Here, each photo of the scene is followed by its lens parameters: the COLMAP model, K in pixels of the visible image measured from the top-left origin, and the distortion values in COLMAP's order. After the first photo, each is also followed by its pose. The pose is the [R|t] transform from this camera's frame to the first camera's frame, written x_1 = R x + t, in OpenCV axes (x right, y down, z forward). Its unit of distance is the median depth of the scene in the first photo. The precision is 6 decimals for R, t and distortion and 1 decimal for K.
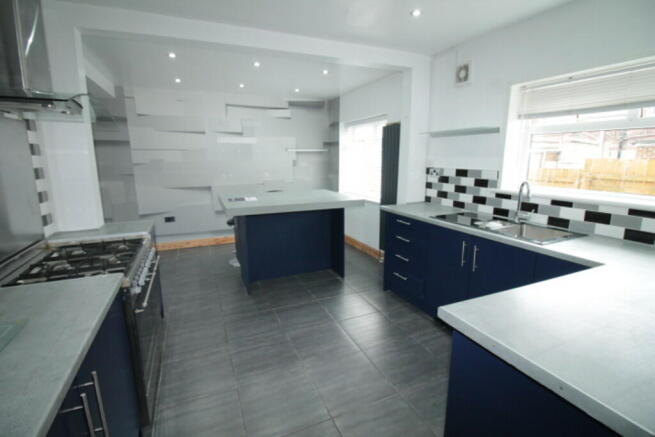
lens RADIAL K [[313.5, 0, 327.5], [0, 313.5, 218.5], [0, 0, 1]] dist [-0.003567, -0.000367]
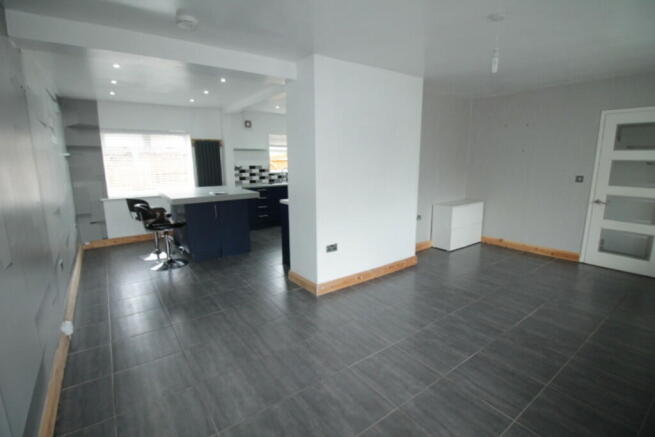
lens RADIAL K [[309.6, 0, 318.2], [0, 309.6, 213.2], [0, 0, 1]] dist [-0.000595, -0.000111]
pose [[-0.195430, -0.172183, 0.965484, -1.392901], [0.196394, 0.957655, 0.210540, -0.152442], [-0.960852, 0.230761, -0.153338, 0.712346]]
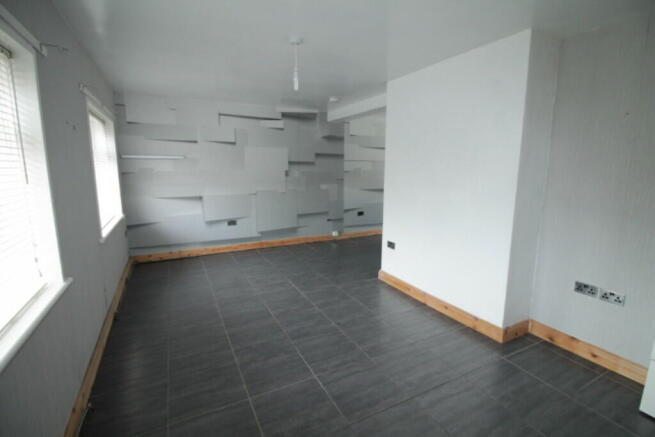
lens RADIAL K [[313.5, 0, 327.5], [0, 313.5, 218.5], [0, 0, 1]] dist [-0.003567, -0.000367]
pose [[0.999427, 0.005282, 0.033445, -0.820509], [-0.004186, 0.999455, -0.032751, 0.080292], [-0.033600, 0.032592, 0.998904, -0.371958]]
